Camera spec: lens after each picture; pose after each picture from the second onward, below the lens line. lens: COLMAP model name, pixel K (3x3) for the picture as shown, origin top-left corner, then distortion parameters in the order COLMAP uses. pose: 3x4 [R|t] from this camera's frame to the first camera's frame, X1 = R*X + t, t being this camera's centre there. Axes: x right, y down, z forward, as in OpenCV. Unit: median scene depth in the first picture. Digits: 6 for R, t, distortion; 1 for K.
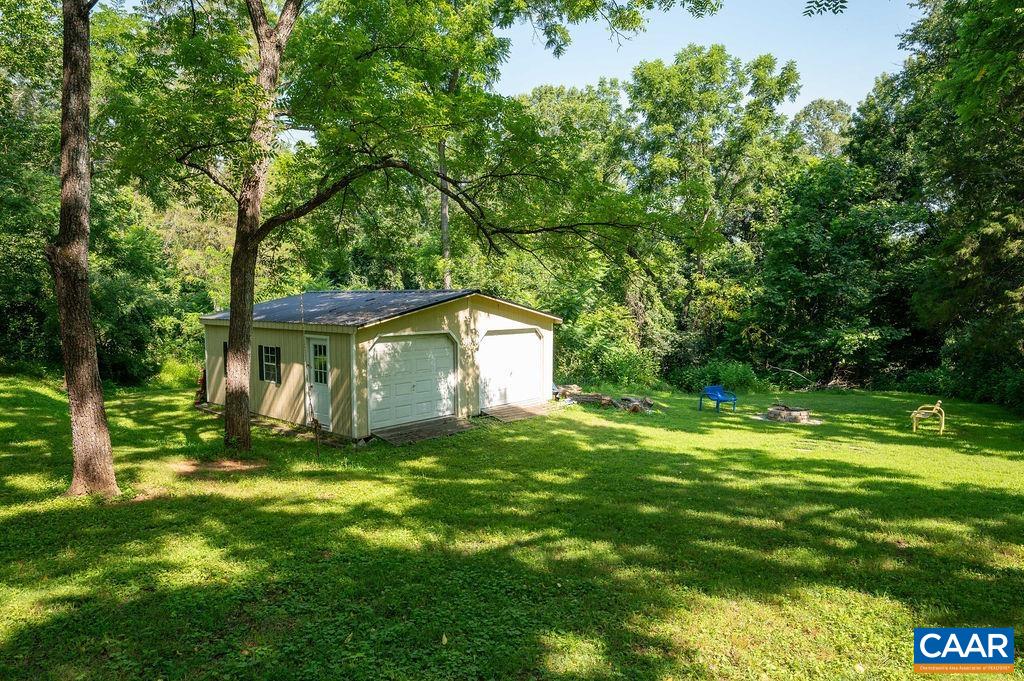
lens RADIAL K [[597.4, 0, 510.5], [0, 597.4, 343.0], [0, 0, 1]] dist [-0.008589, -0.000848]
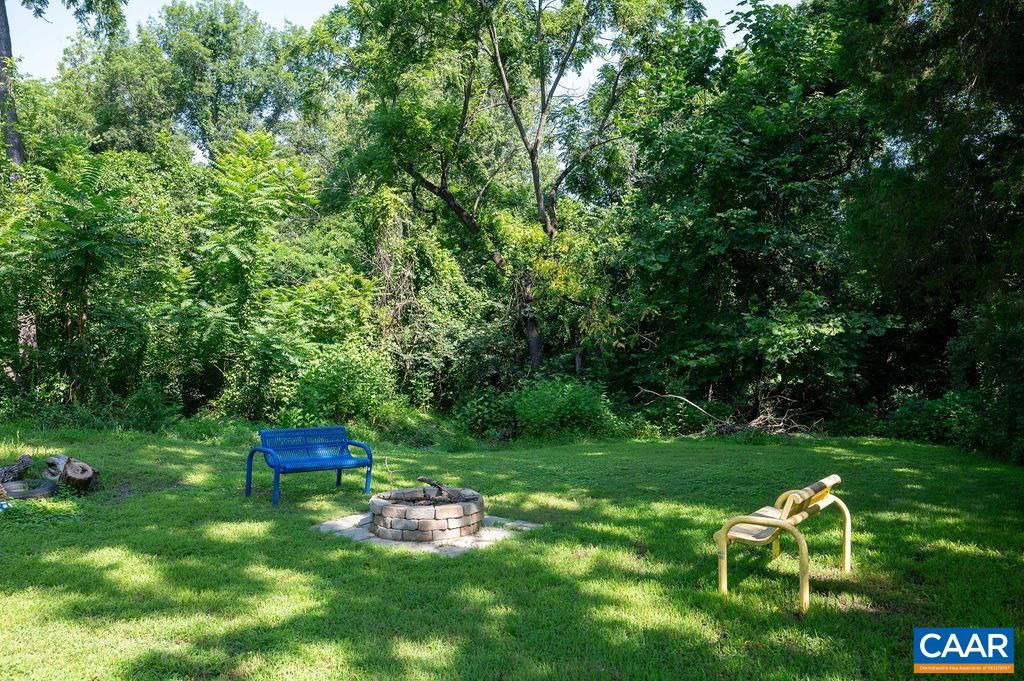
lens RADIAL K [[784.7, 0, 513.1], [0, 784.7, 338.7], [0, 0, 1]] dist [0.003453, 0.000689]
pose [[0.998765, -0.000202, 0.049674, 0.298327], [0.002311, 0.999097, -0.042415, 0.024654], [-0.049621, 0.042478, 0.997864, 0.333716]]
